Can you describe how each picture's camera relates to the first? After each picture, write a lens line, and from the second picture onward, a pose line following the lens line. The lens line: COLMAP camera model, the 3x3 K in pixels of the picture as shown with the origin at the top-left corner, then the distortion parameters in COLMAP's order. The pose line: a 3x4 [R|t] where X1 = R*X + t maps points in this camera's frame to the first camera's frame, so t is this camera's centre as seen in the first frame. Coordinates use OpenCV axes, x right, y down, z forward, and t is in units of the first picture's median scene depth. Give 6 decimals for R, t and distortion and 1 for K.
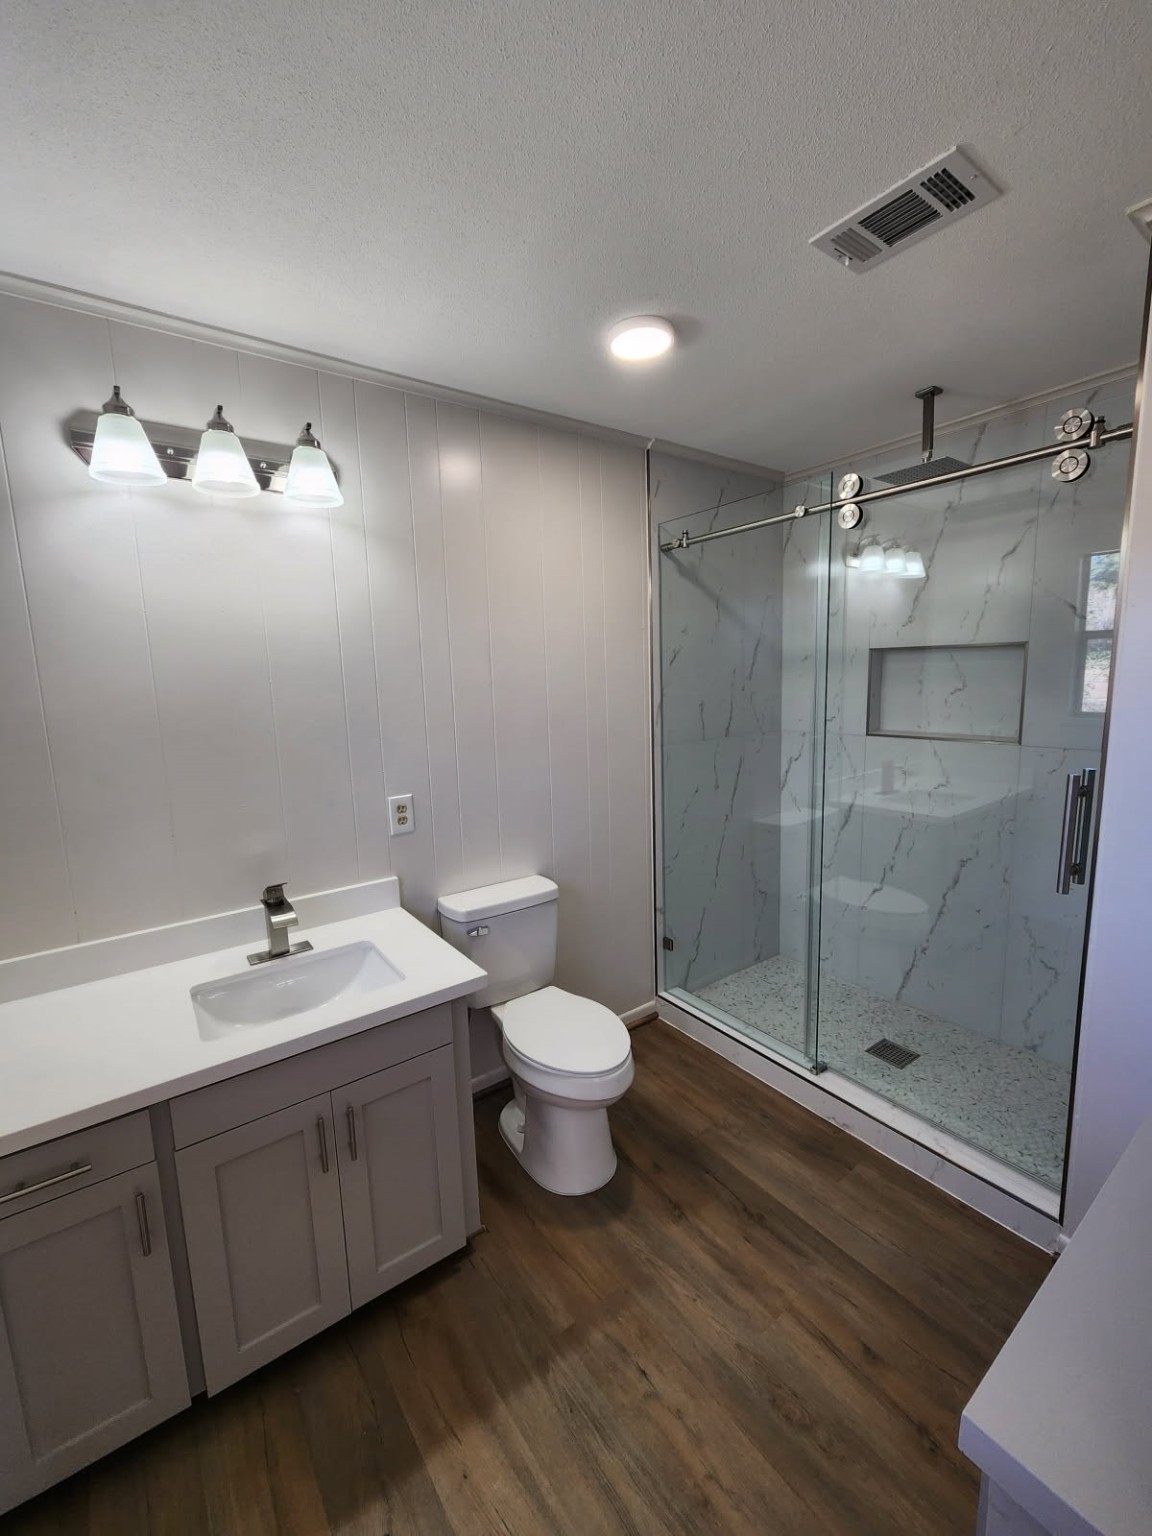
lens RADIAL K [[633.2, 0, 573.8], [0, 633.2, 772.7], [0, 0, 1]] dist [-0.001468, -0.001033]
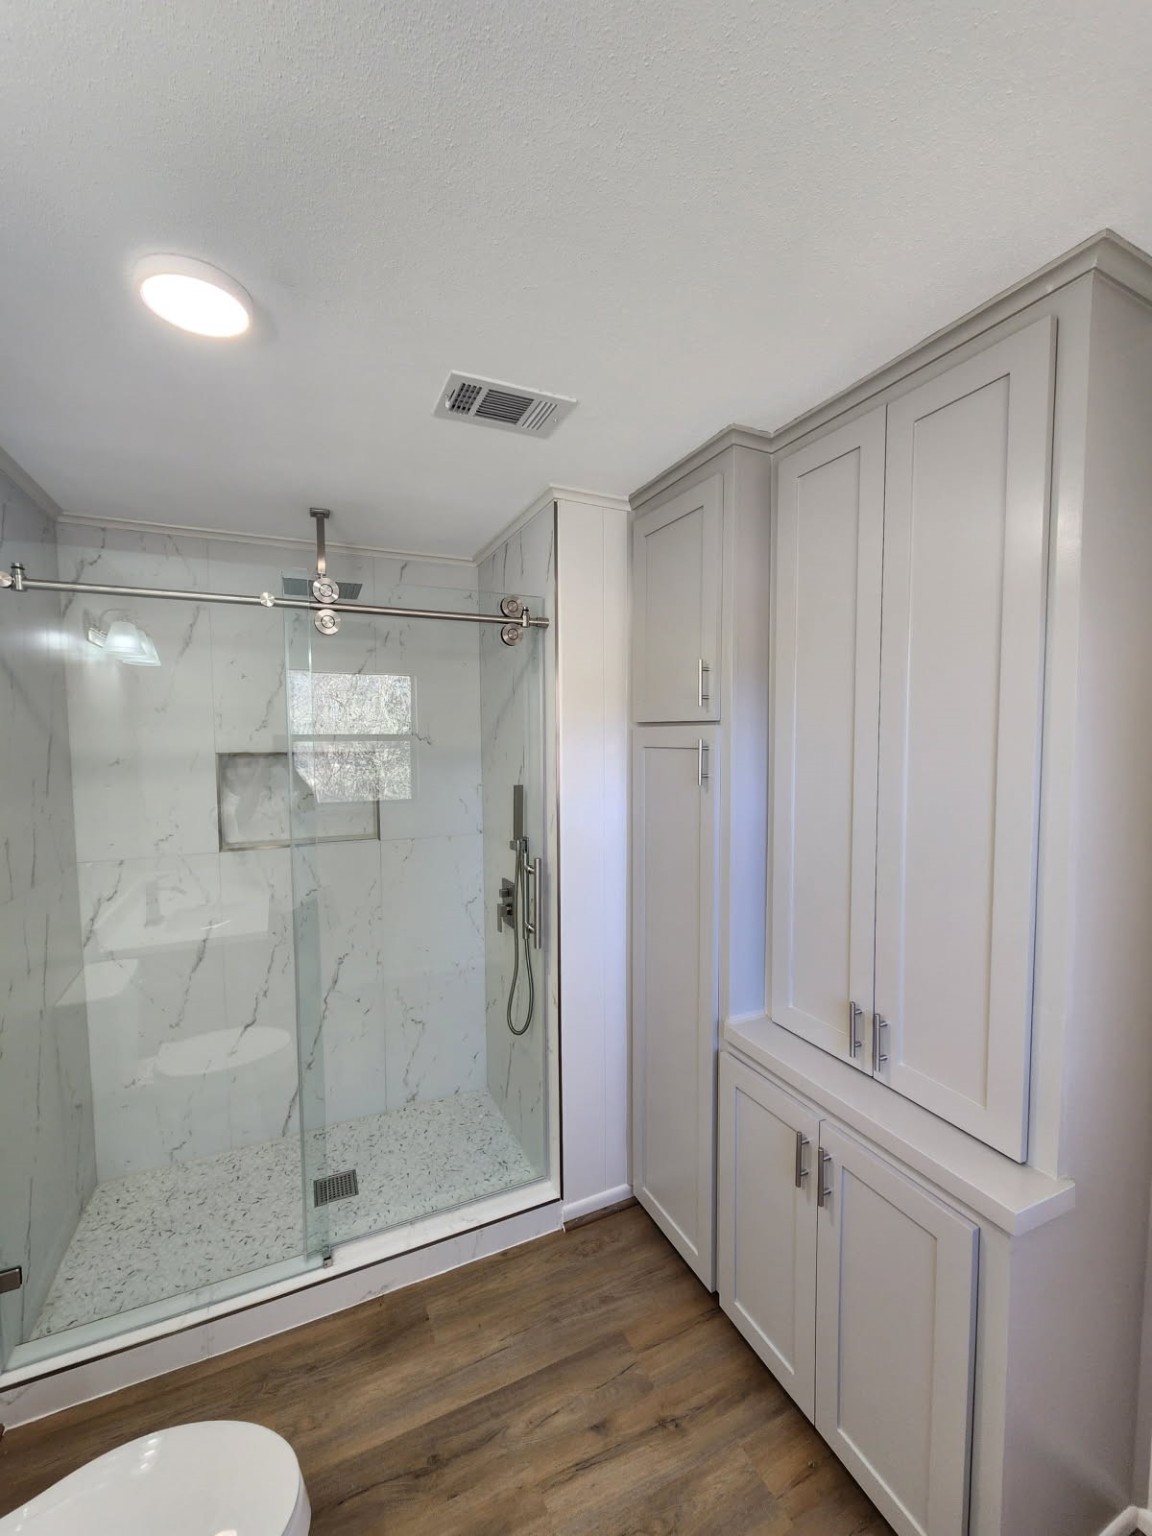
lens RADIAL K [[633.2, 0, 573.8], [0, 633.2, 772.7], [0, 0, 1]] dist [-0.001468, -0.001033]
pose [[0.187041, -0.028640, 0.981934, -0.370170], [0.154690, 0.987963, -0.000650, -0.116272], [-0.970096, 0.152017, 0.189220, 0.455018]]
